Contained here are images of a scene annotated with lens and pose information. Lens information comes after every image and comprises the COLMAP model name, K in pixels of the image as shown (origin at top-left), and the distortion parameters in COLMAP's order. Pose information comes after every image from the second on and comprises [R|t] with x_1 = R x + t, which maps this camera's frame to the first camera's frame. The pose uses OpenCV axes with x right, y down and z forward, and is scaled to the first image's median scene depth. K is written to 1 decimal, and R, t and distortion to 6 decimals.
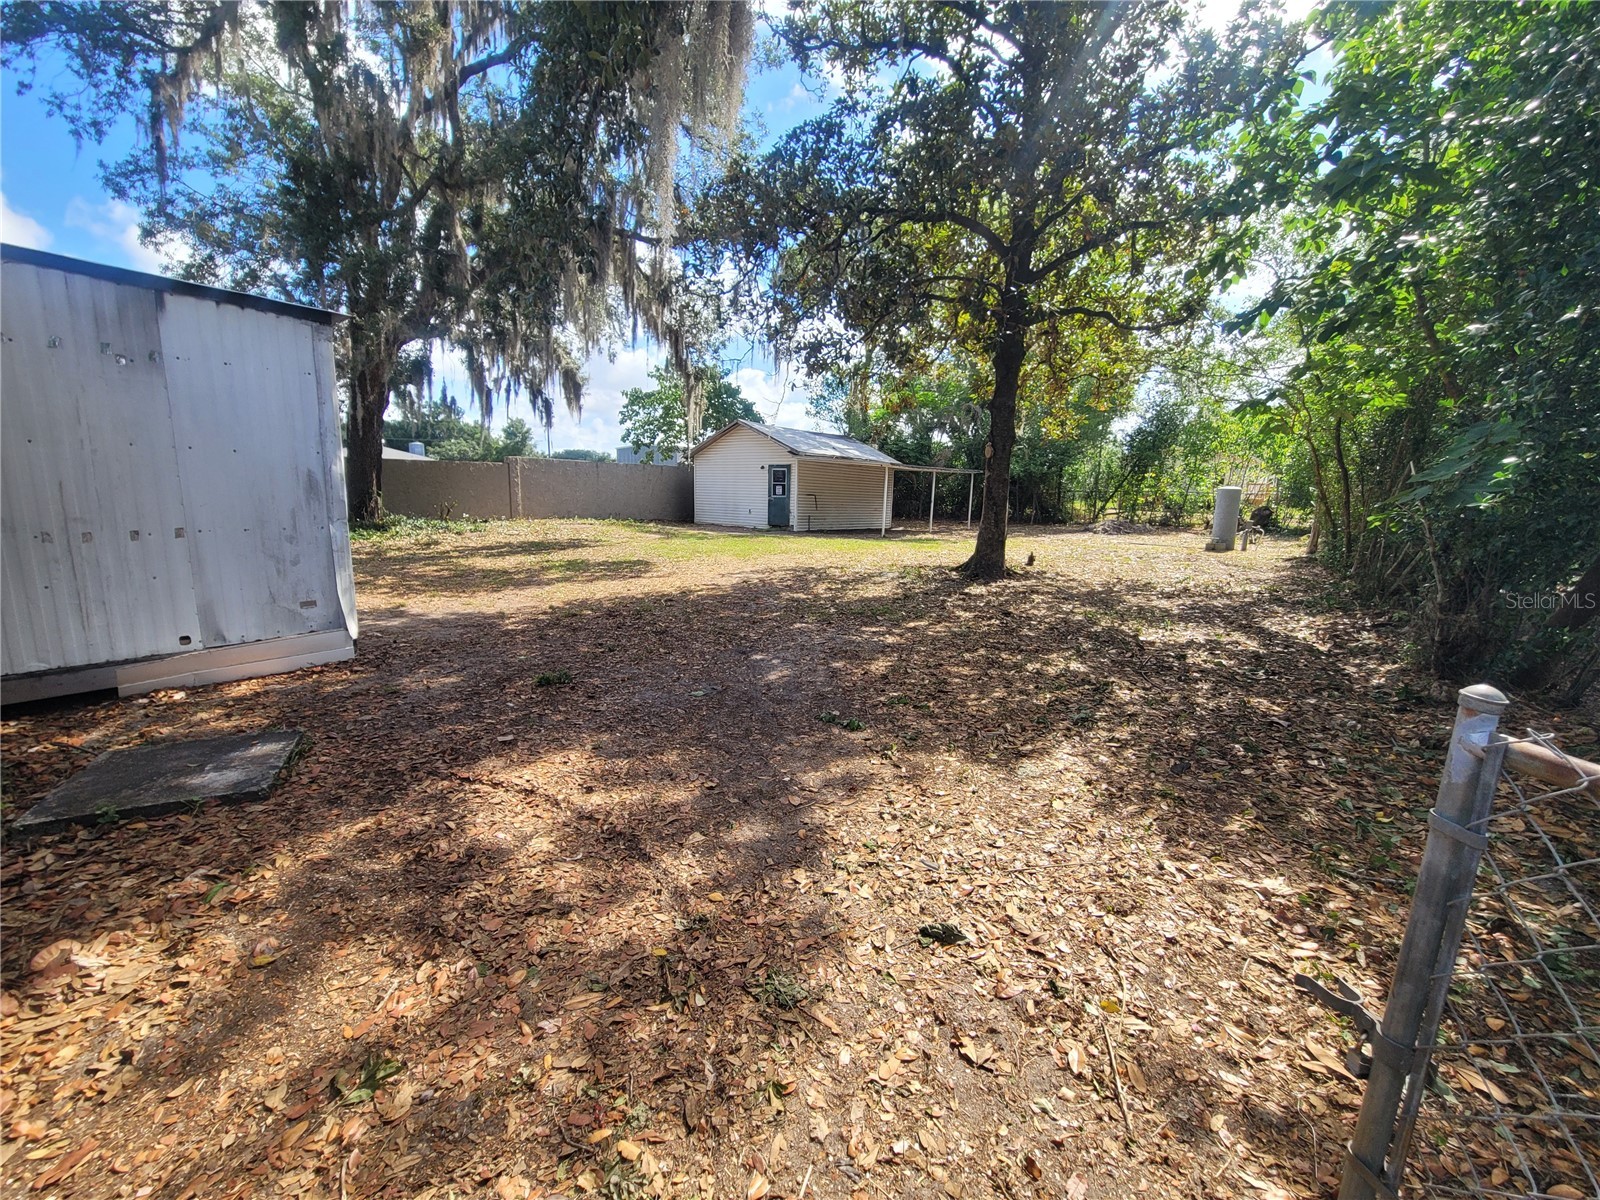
lens RADIAL K [[642.8, 0, 801.4], [0, 642.8, 603.2], [0, 0, 1]] dist [-0.007536, -0.000063]
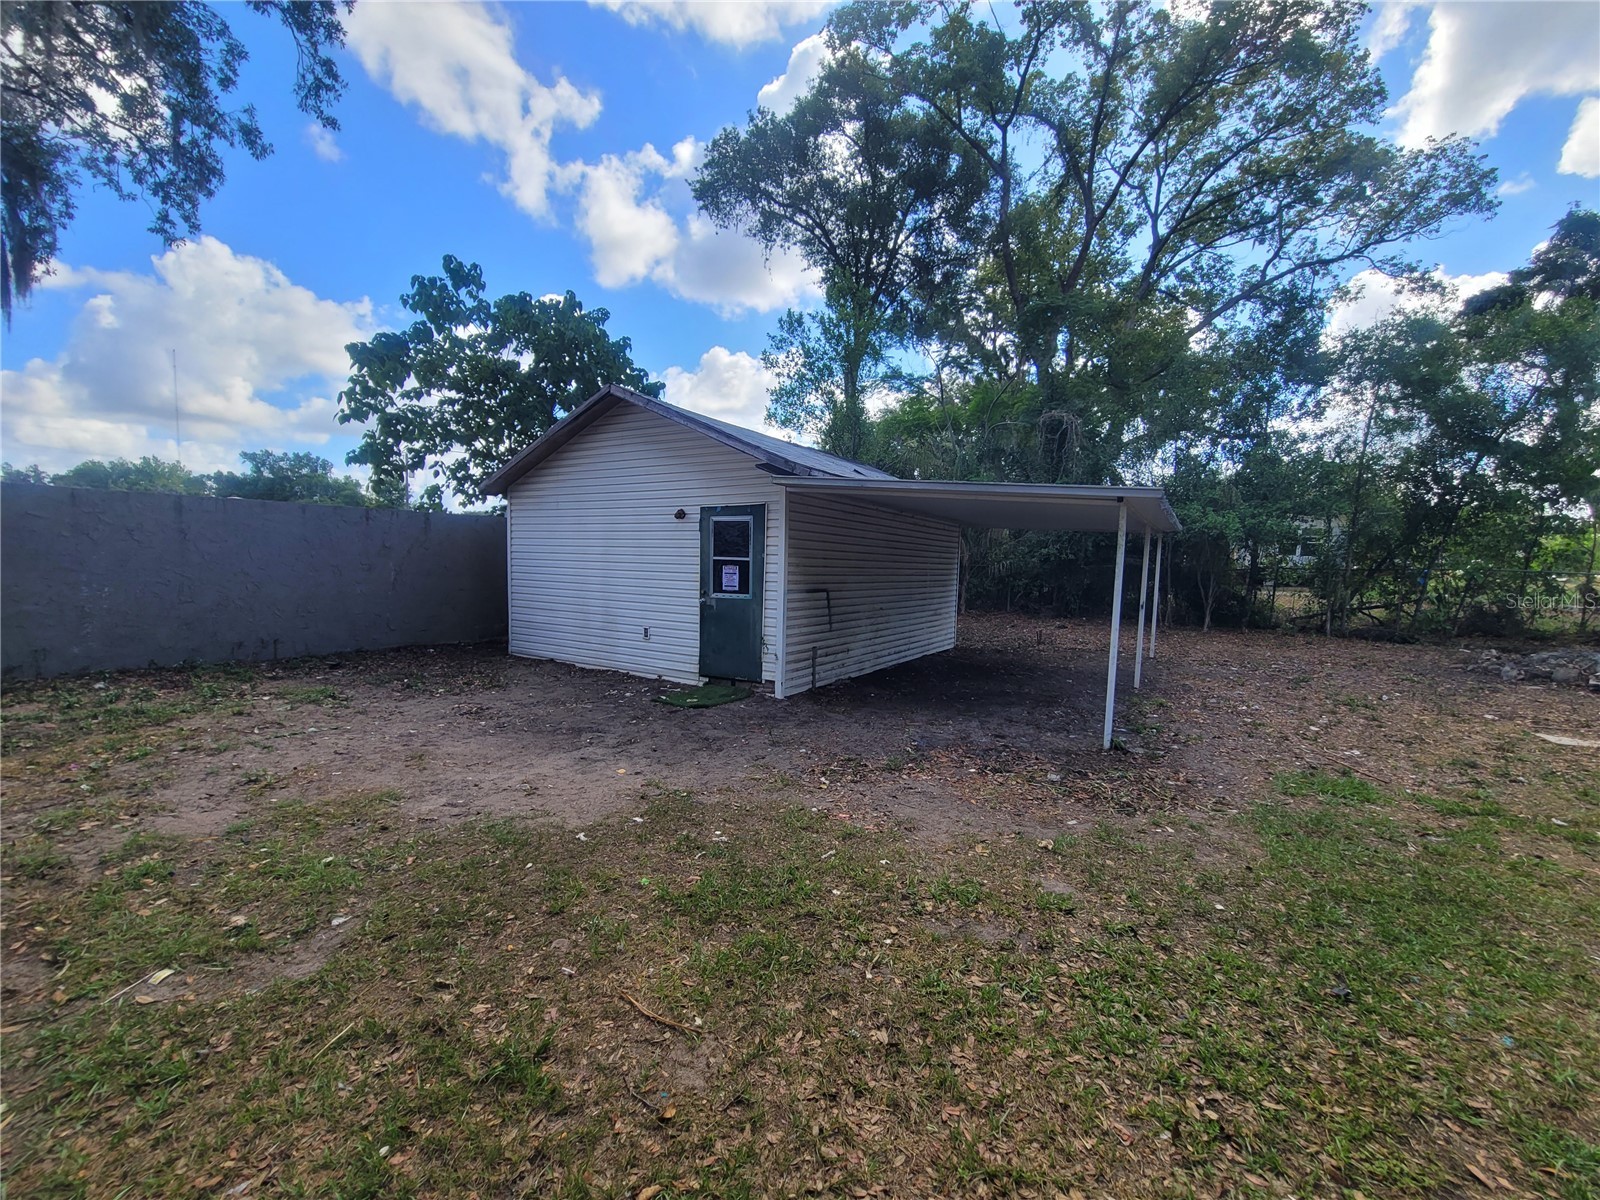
lens RADIAL K [[648.7, 0, 800.3], [0, 648.7, 604.4], [0, 0, 1]] dist [-0.003568, 0.000322]
pose [[0.993421, -0.013211, 0.113757, -0.038054], [0.023830, 0.995428, -0.092497, -0.134874], [-0.112015, 0.094599, 0.989194, 0.679198]]
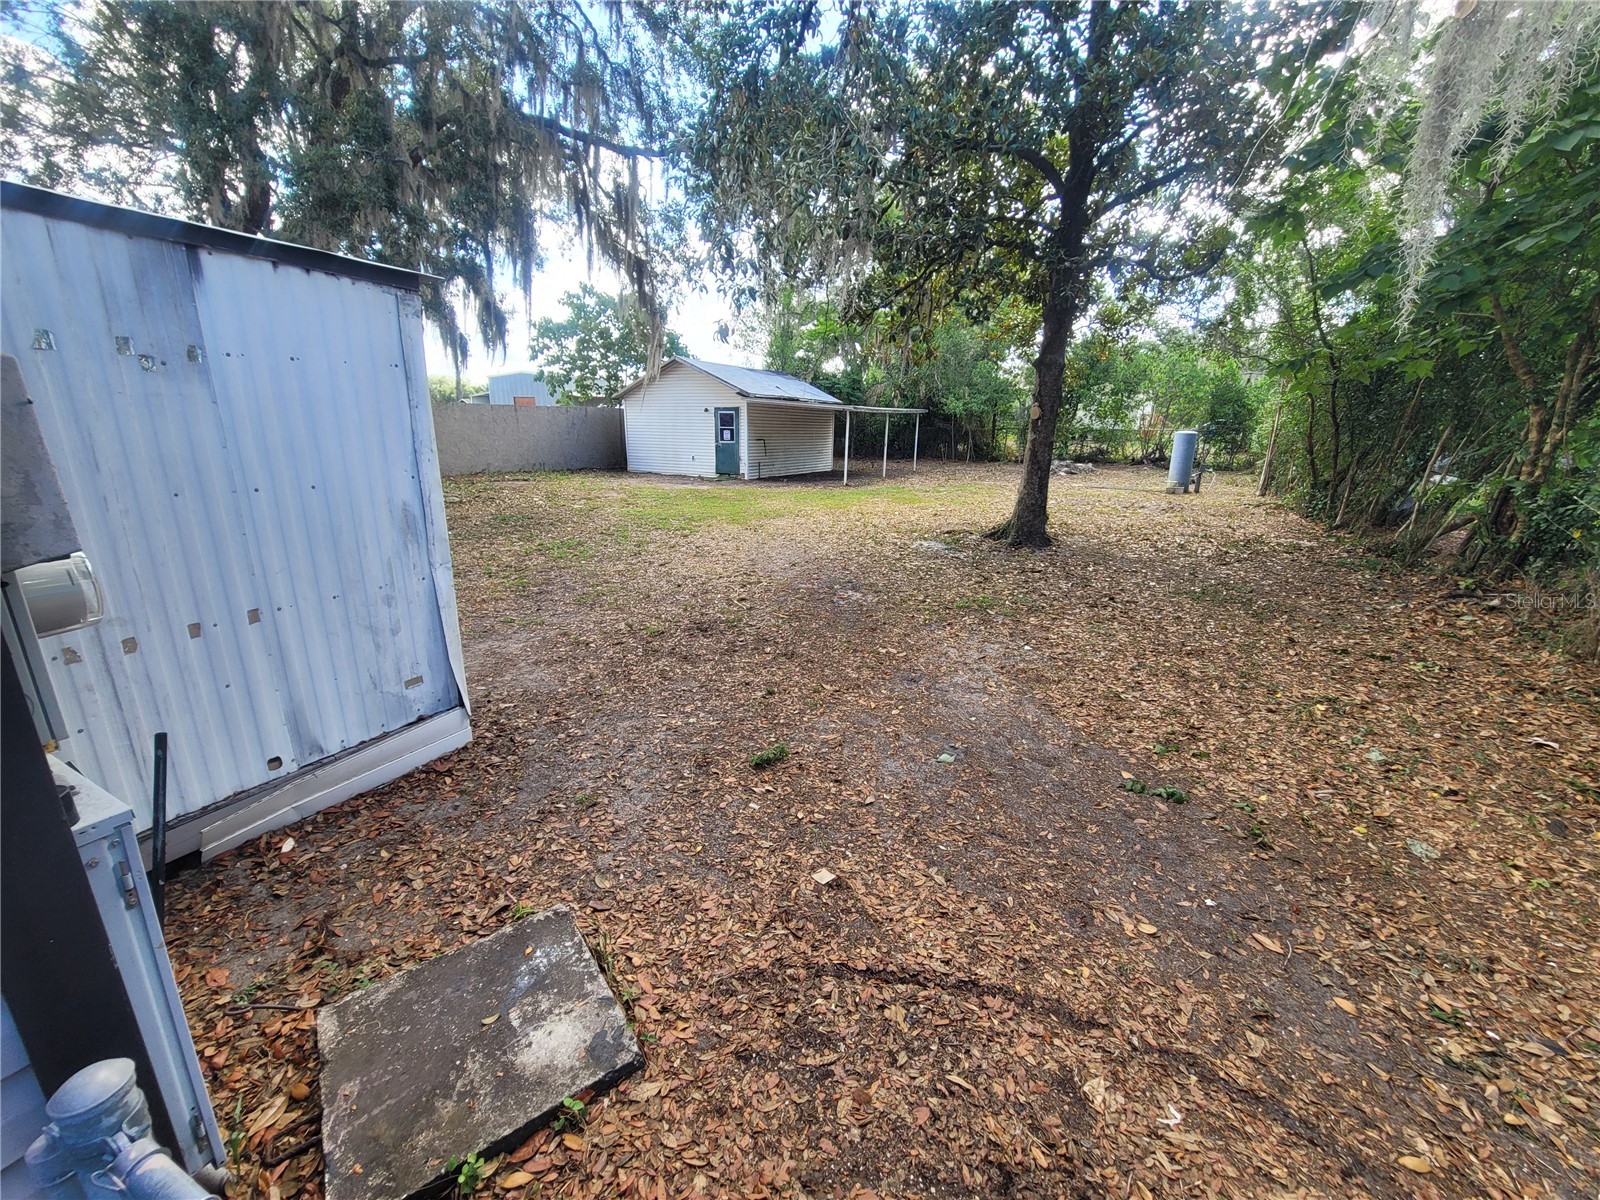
lens RADIAL K [[648.7, 0, 800.3], [0, 648.7, 604.4], [0, 0, 1]] dist [-0.003568, 0.000322]
pose [[0.986608, -0.058552, 0.152237, -0.089851], [0.042474, 0.993373, 0.106796, -0.030736], [-0.157481, -0.098899, 0.982557, 0.040822]]
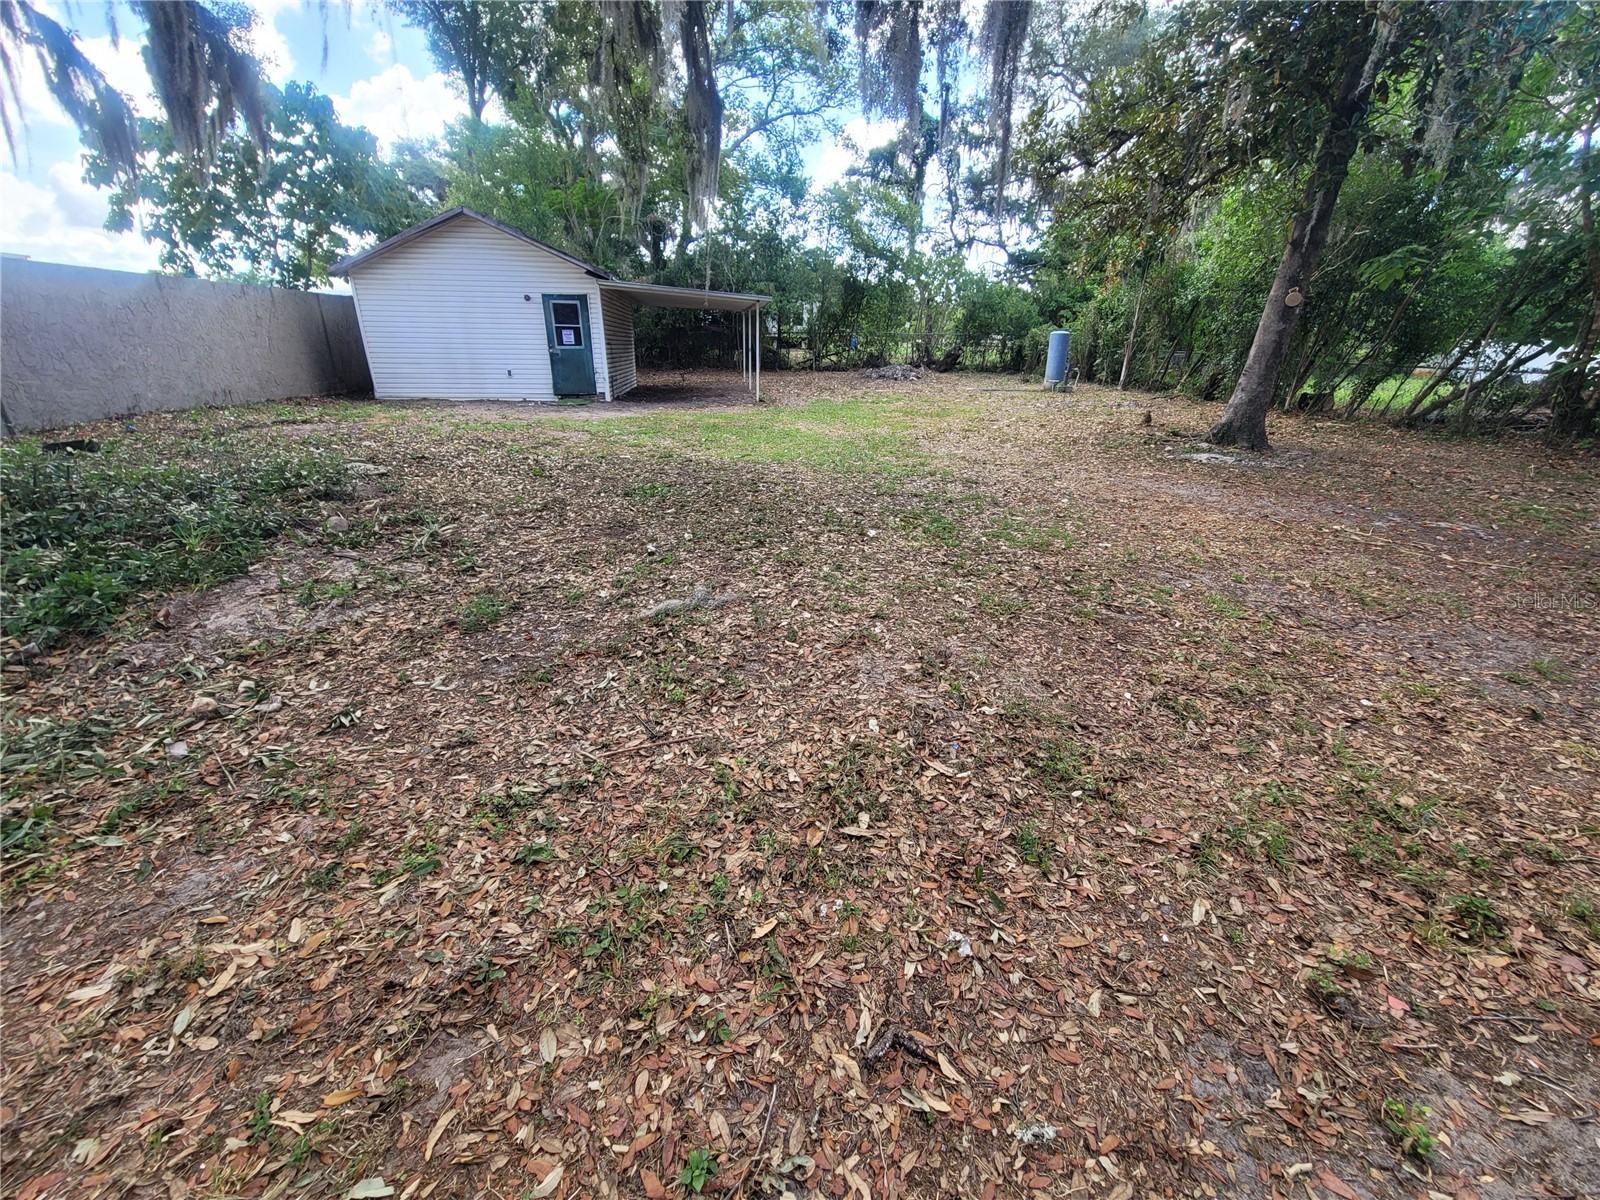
lens RADIAL K [[638.8, 0, 800.0], [0, 638.8, 600.0], [0, 0, 1]] dist [0.001022, 0.000257]
pose [[0.701973, -0.286995, 0.651819, -0.379301], [0.127757, 0.951111, 0.281185, -0.080060], [-0.700651, -0.114110, 0.704320, 0.373700]]
